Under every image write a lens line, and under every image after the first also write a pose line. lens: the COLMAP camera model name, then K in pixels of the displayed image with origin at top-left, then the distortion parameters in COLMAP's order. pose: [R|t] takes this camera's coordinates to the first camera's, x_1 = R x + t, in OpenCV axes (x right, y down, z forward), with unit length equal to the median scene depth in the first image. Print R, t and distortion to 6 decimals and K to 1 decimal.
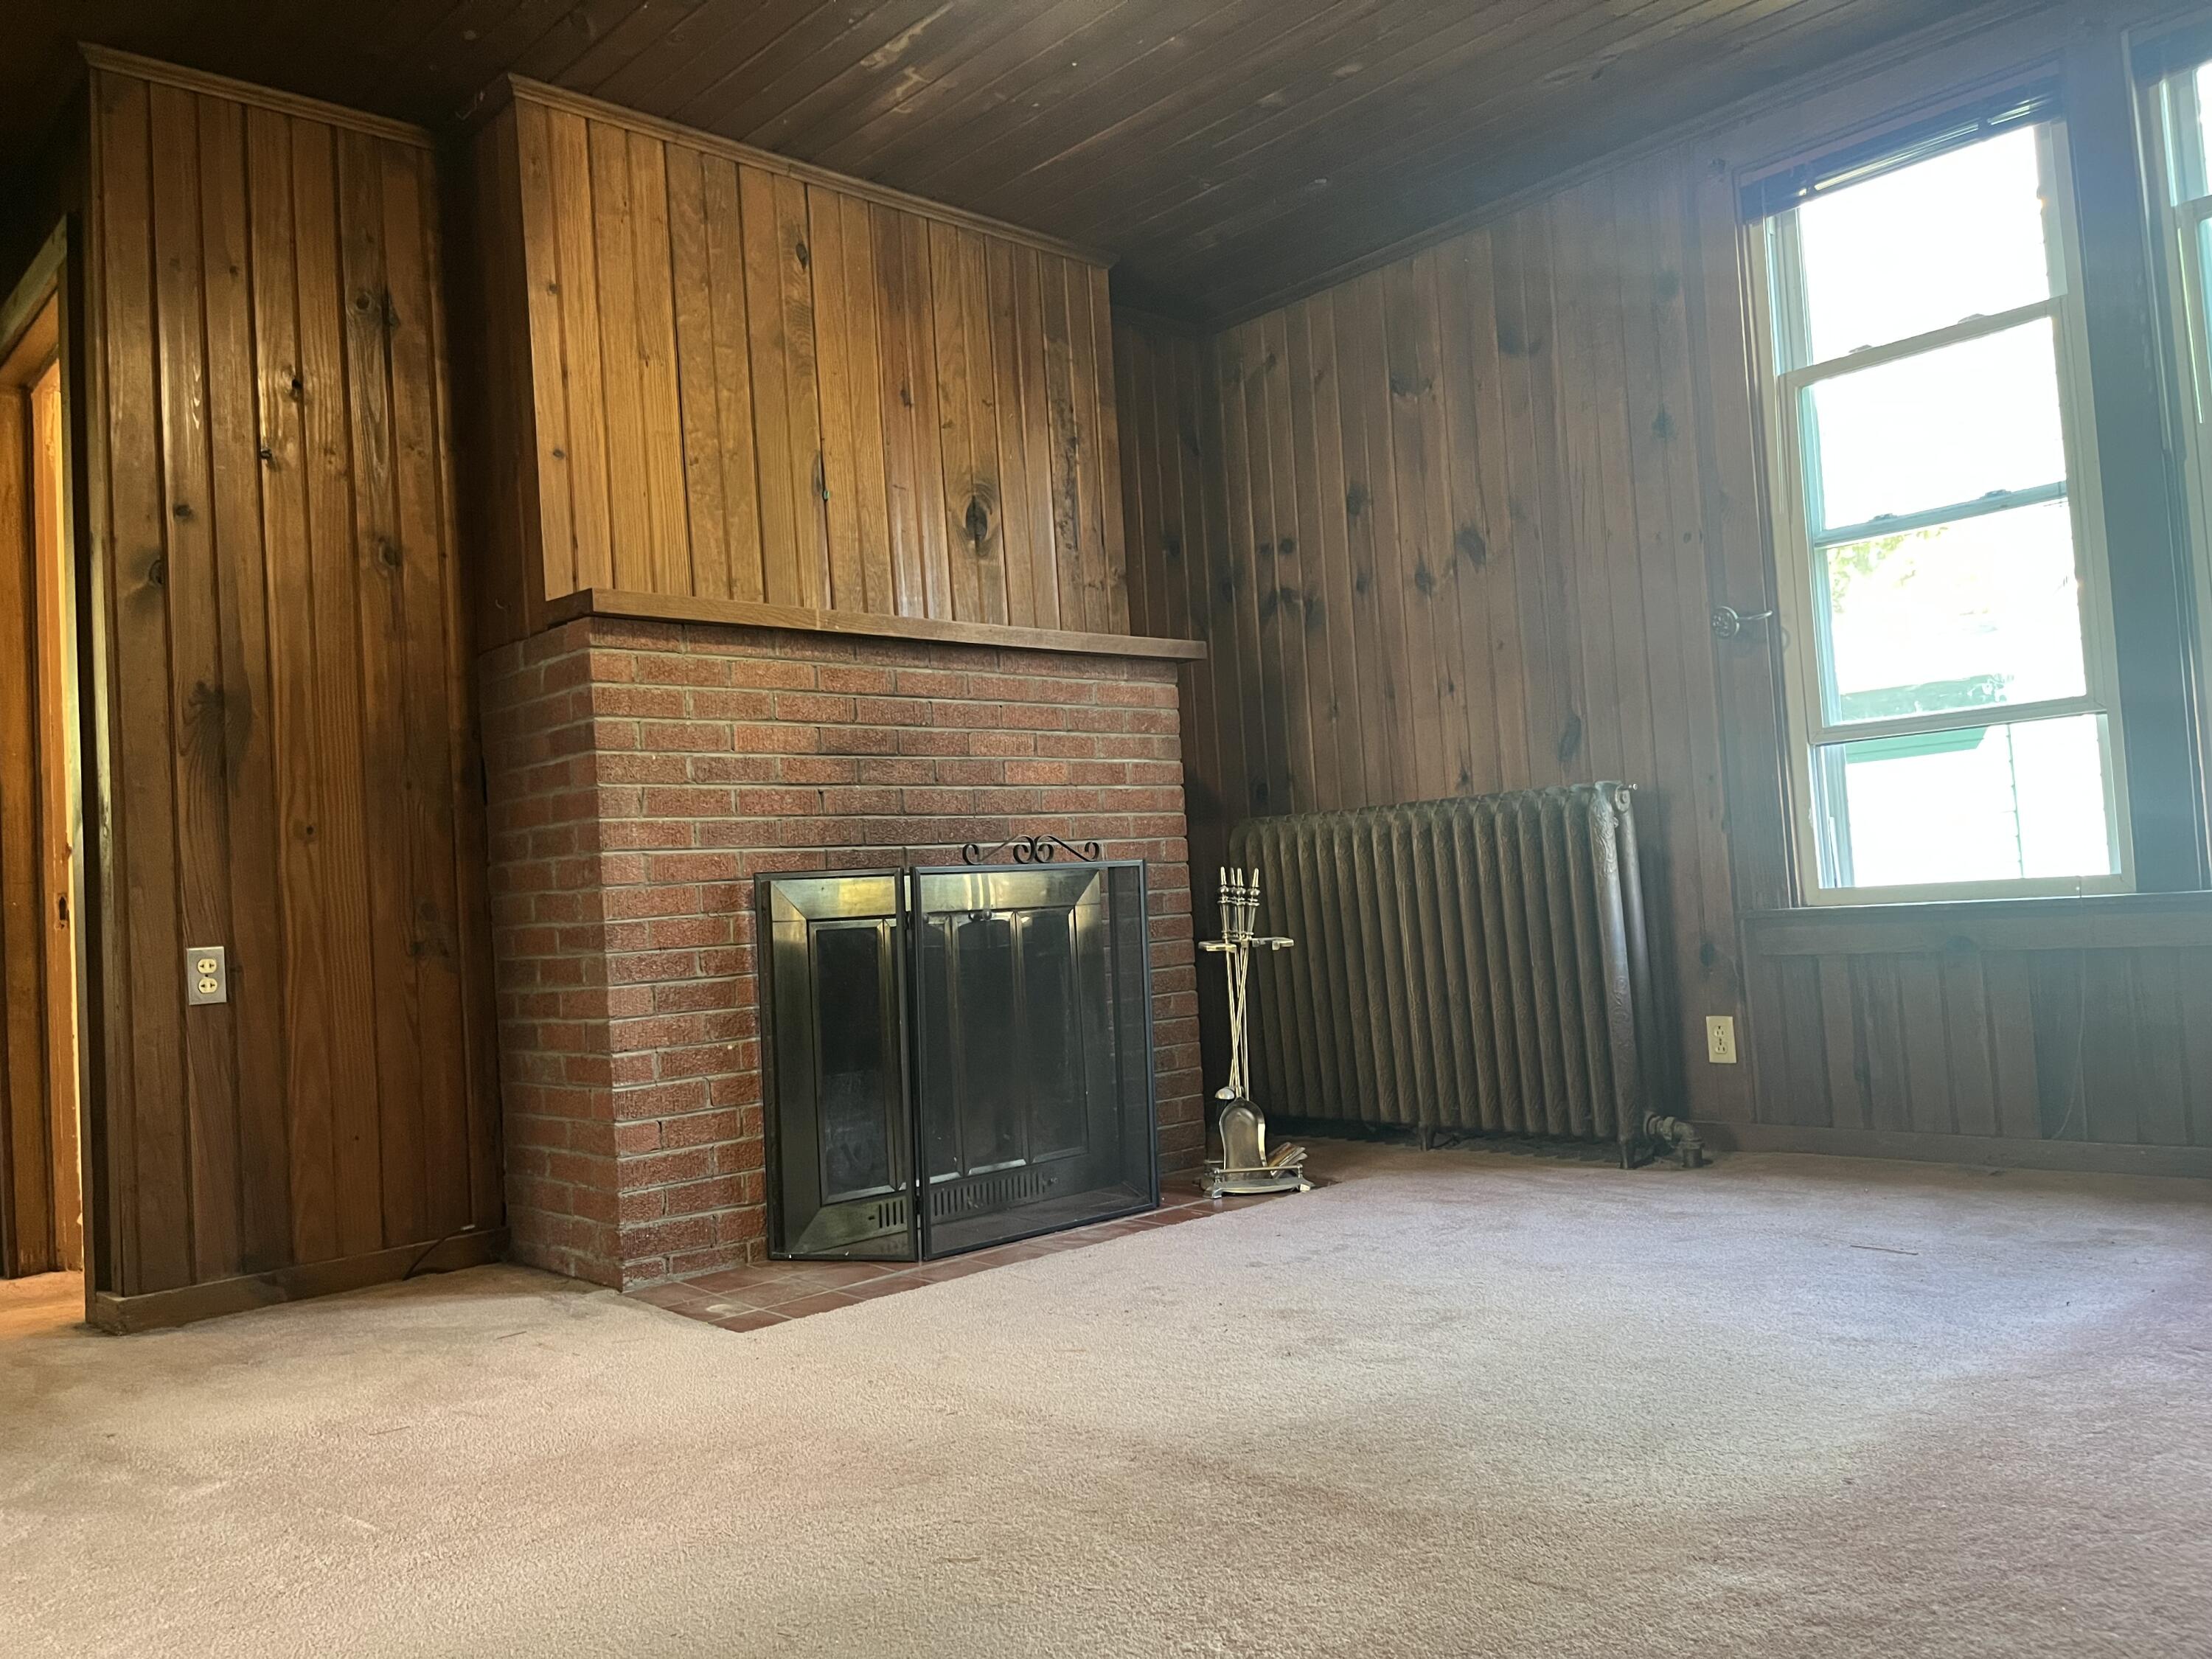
lens RADIAL K [[1680.9, 0, 1111.2], [0, 1680.9, 821.5], [0, 0, 1]] dist [0.026666, -0.027648]
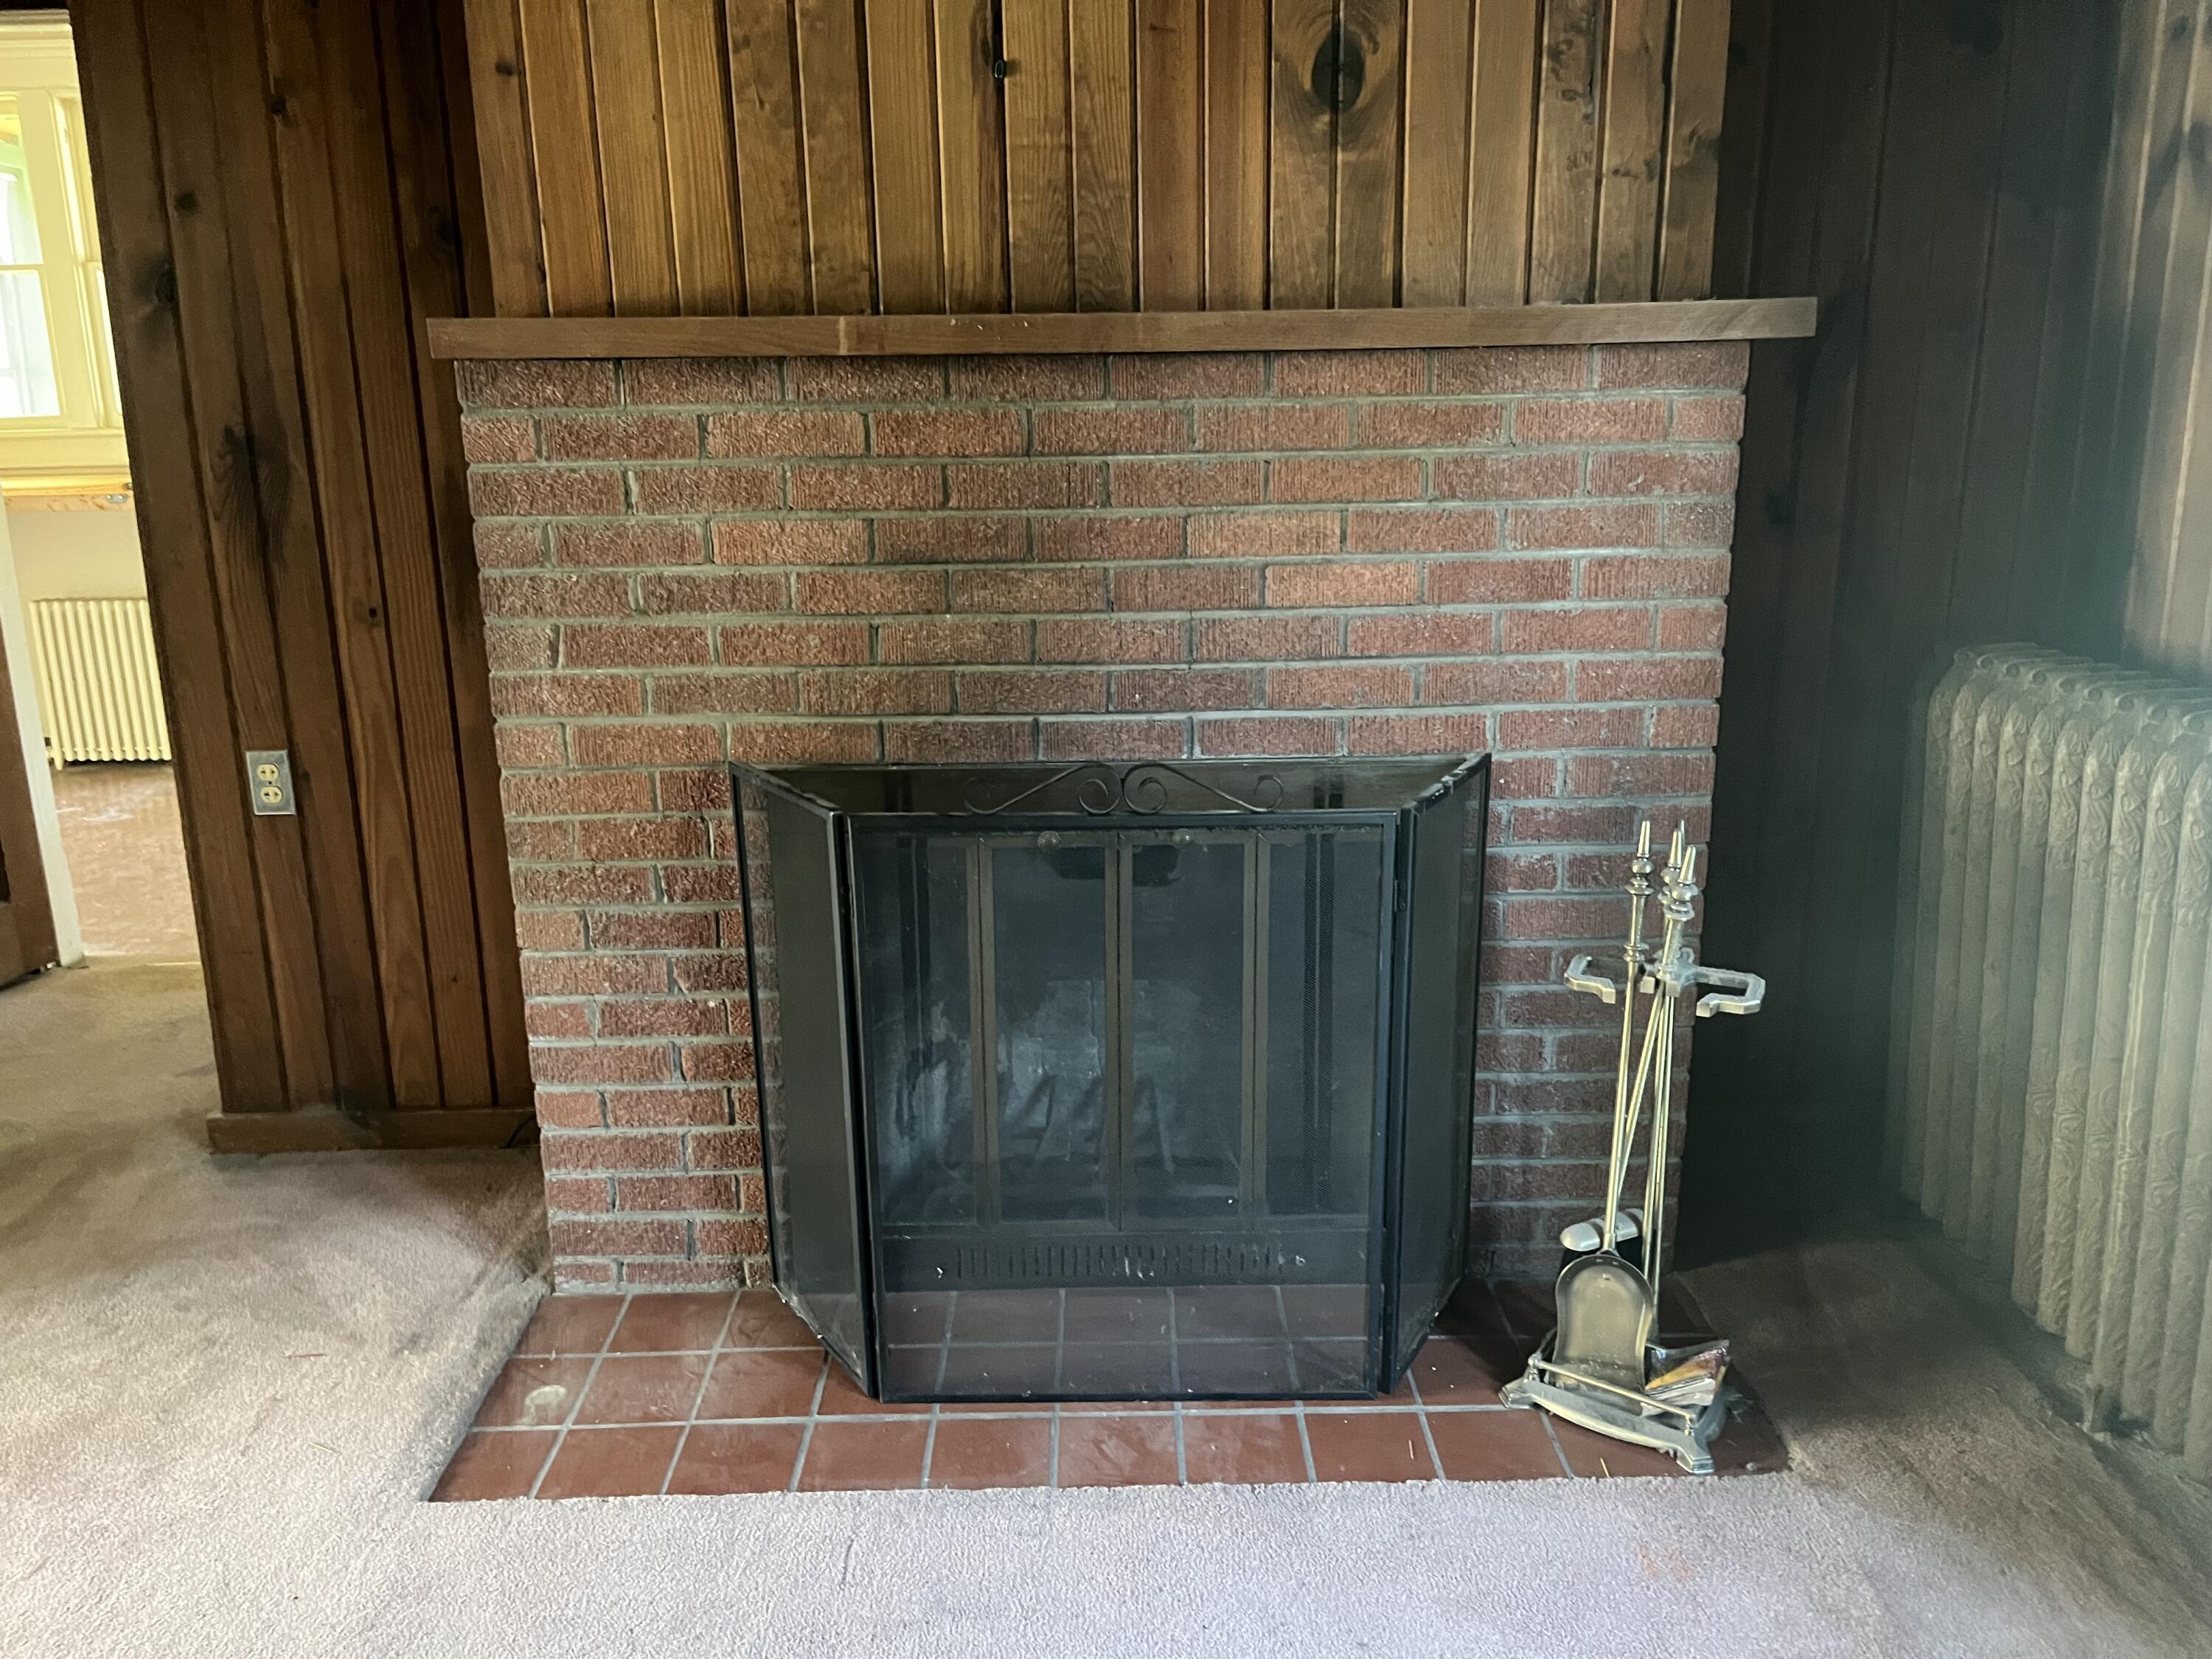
lens RADIAL K [[1680.9, 0, 1100.2], [0, 1680.9, 831.6], [0, 0, 1]] dist [0.026666, -0.027648]
pose [[0.736826, 0.214600, -0.641120, 0.310767], [0.001315, 0.947829, 0.318776, -0.148486], [0.676081, -0.235726, 0.698103, 0.639372]]
